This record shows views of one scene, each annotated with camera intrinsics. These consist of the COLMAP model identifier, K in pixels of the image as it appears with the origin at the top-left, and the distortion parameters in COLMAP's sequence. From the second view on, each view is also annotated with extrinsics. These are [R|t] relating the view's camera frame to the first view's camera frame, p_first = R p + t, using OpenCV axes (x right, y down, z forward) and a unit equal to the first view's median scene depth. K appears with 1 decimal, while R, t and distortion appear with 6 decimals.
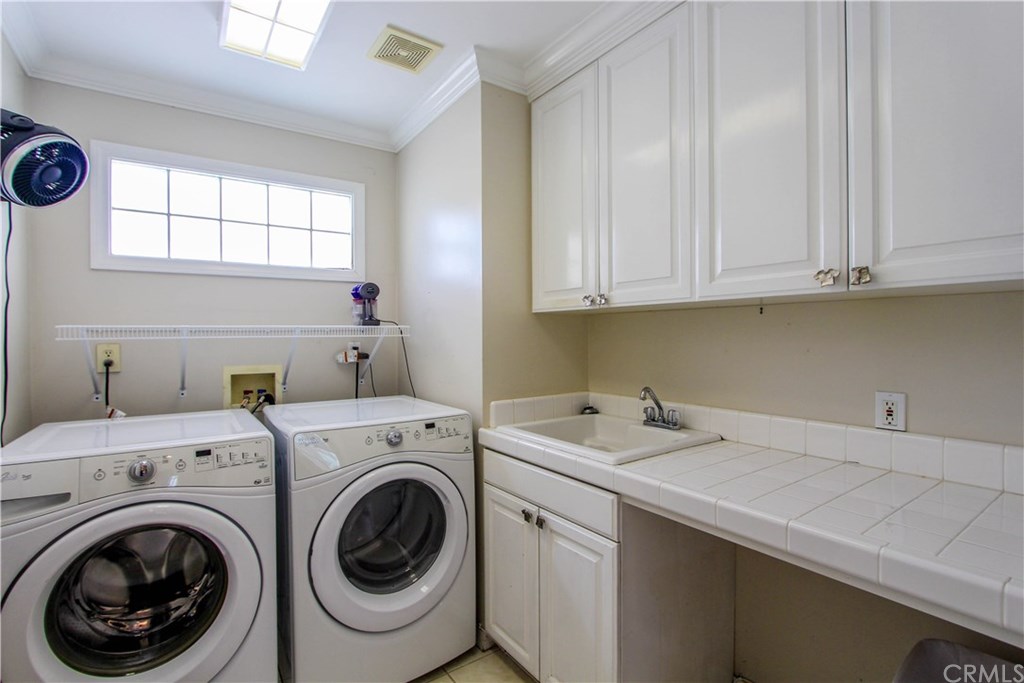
lens RADIAL K [[474.7, 0, 512.2], [0, 474.7, 343.9], [0, 0, 1]] dist [-0.010690, 0.003819]
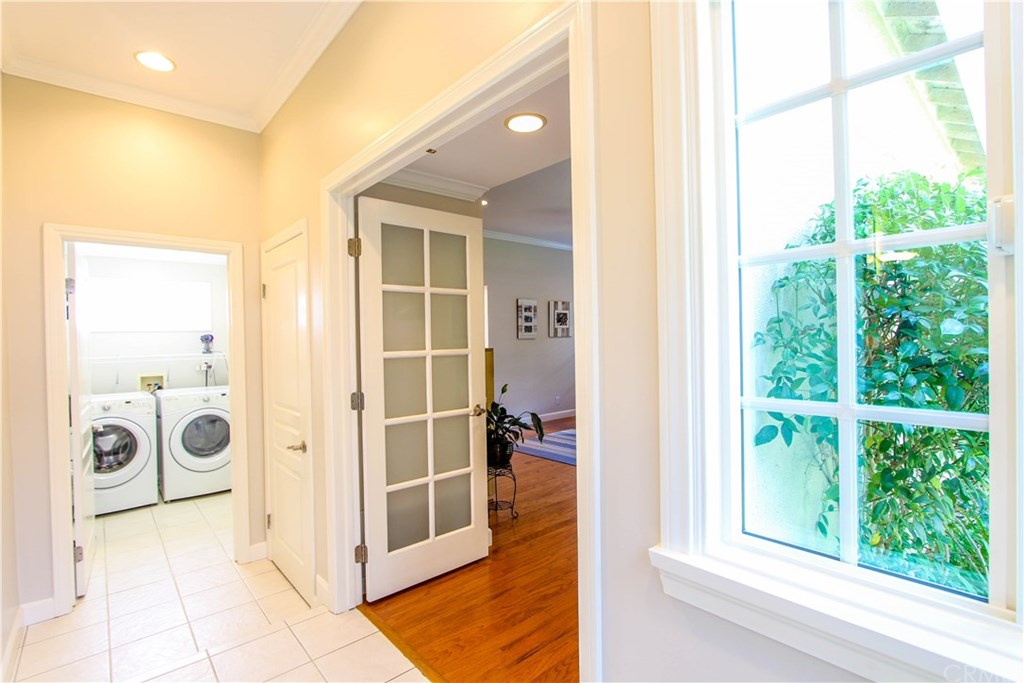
lens RADIAL K [[474.7, 0, 515.6], [0, 474.7, 342.2], [0, 0, 1]] dist [-0.010690, 0.003819]
pose [[0.993068, -0.011375, 0.116992, 0.867130], [0.012351, 0.999895, -0.007620, -0.056131], [-0.116893, 0.009012, 0.993104, -1.363118]]
